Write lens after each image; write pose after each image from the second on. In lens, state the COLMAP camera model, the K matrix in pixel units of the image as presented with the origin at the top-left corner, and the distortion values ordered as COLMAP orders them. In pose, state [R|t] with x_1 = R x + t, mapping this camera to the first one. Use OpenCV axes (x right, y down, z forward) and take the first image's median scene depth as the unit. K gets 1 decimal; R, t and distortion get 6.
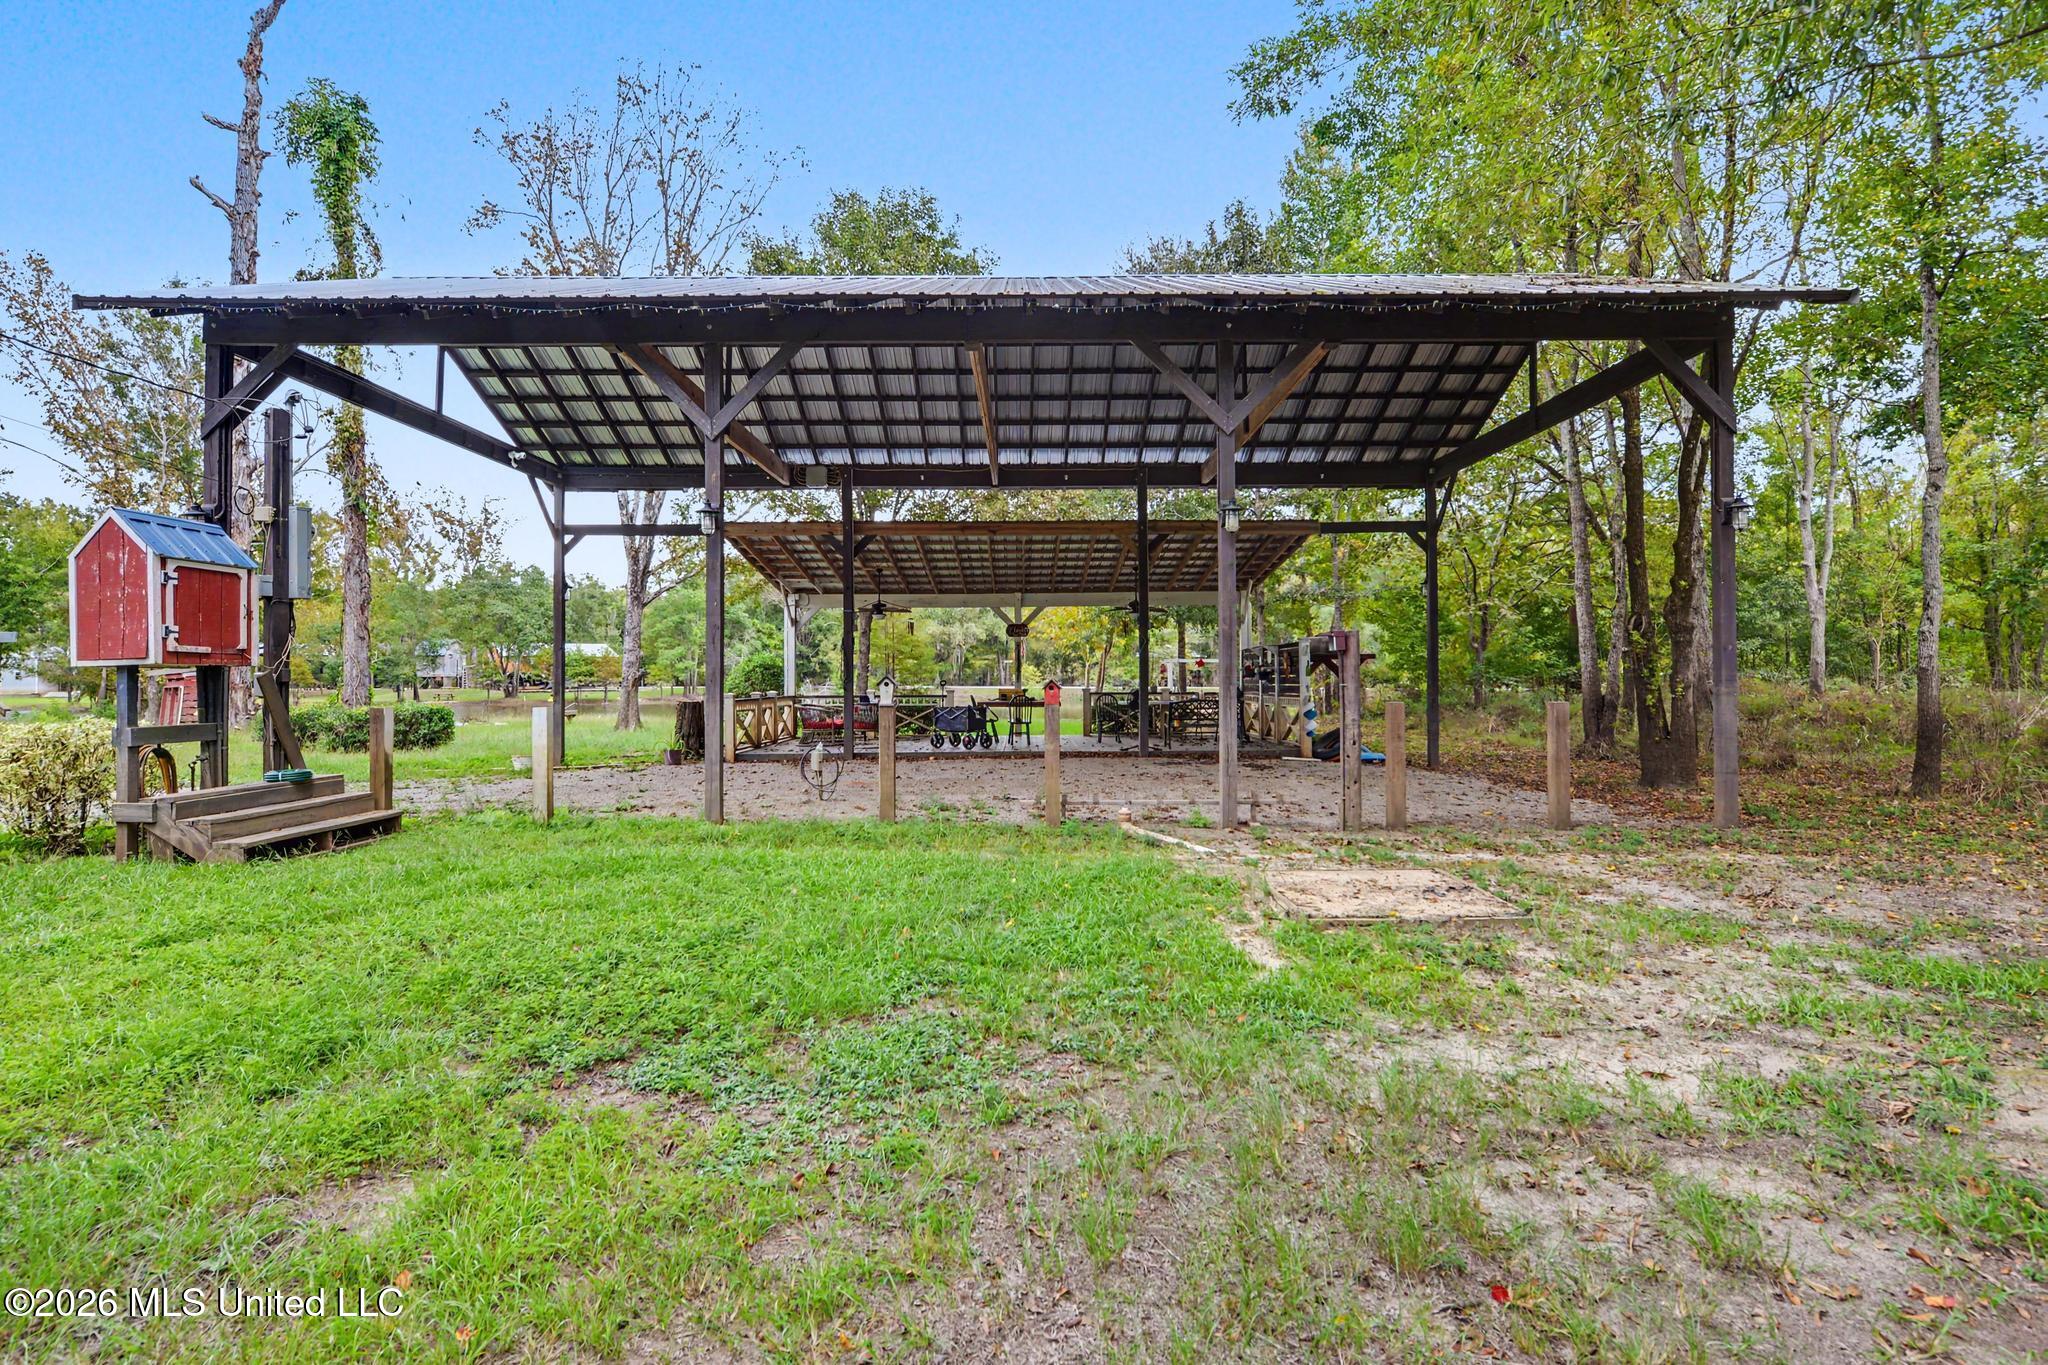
lens RADIAL K [[1040.2, 0, 1020.4], [0, 1040.2, 676.3], [0, 0, 1]] dist [-0.006130, -0.001018]
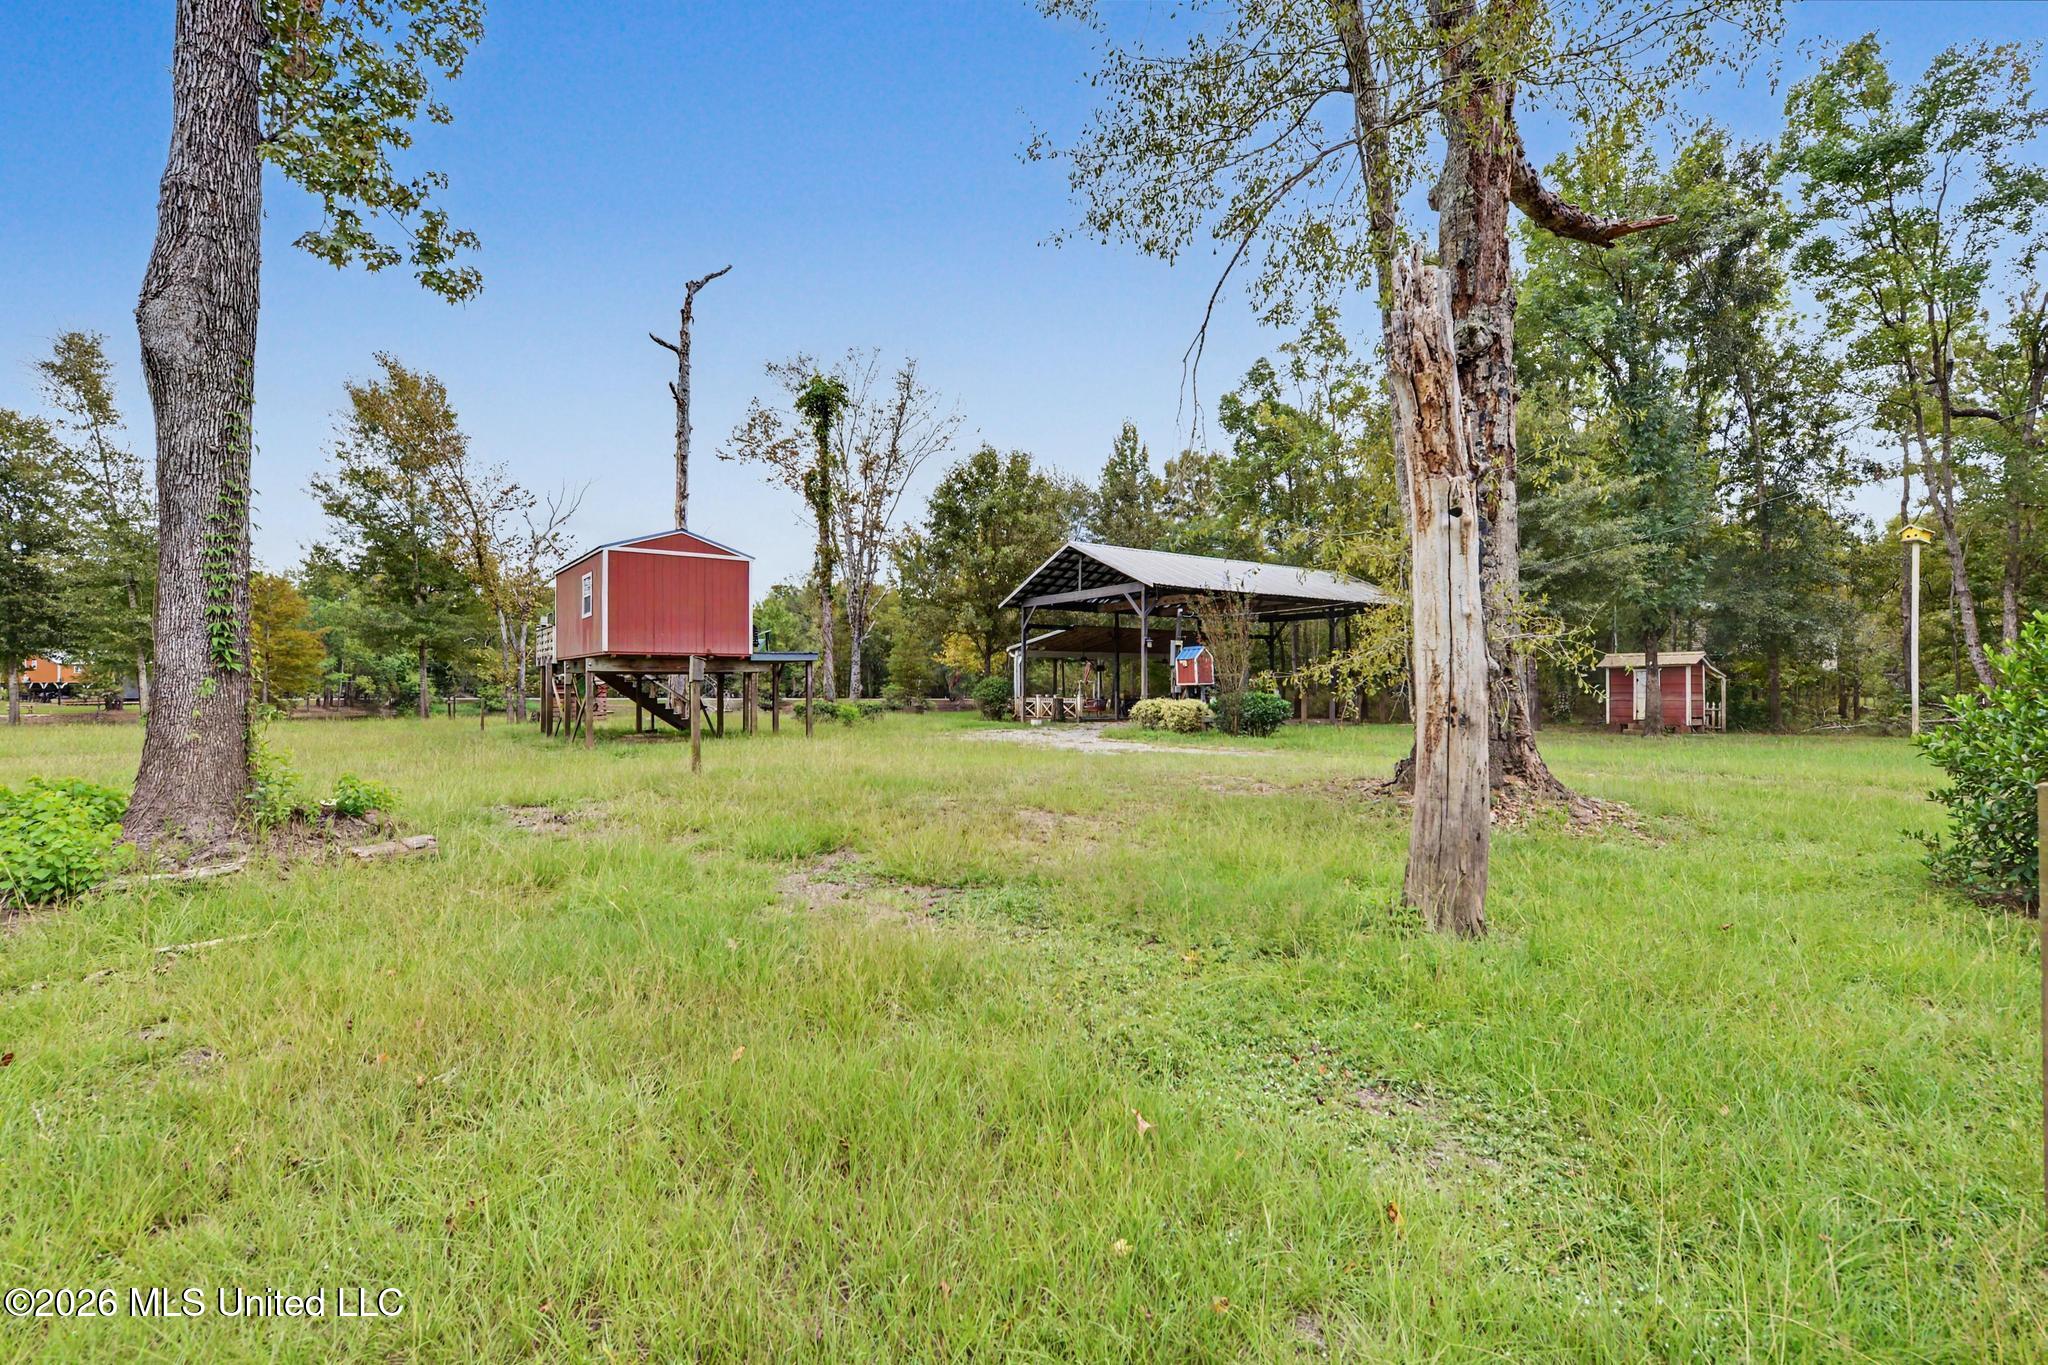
lens RADIAL K [[943.0, 0, 1025.7], [0, 943.0, 690.8], [0, 0, 1]] dist [-0.004261, 0.000087]
pose [[0.833588, 0.005911, 0.552355, -0.293859], [-0.005218, 0.999982, -0.002827, 0.002231], [-0.552362, -0.000526, 0.833604, -0.142700]]
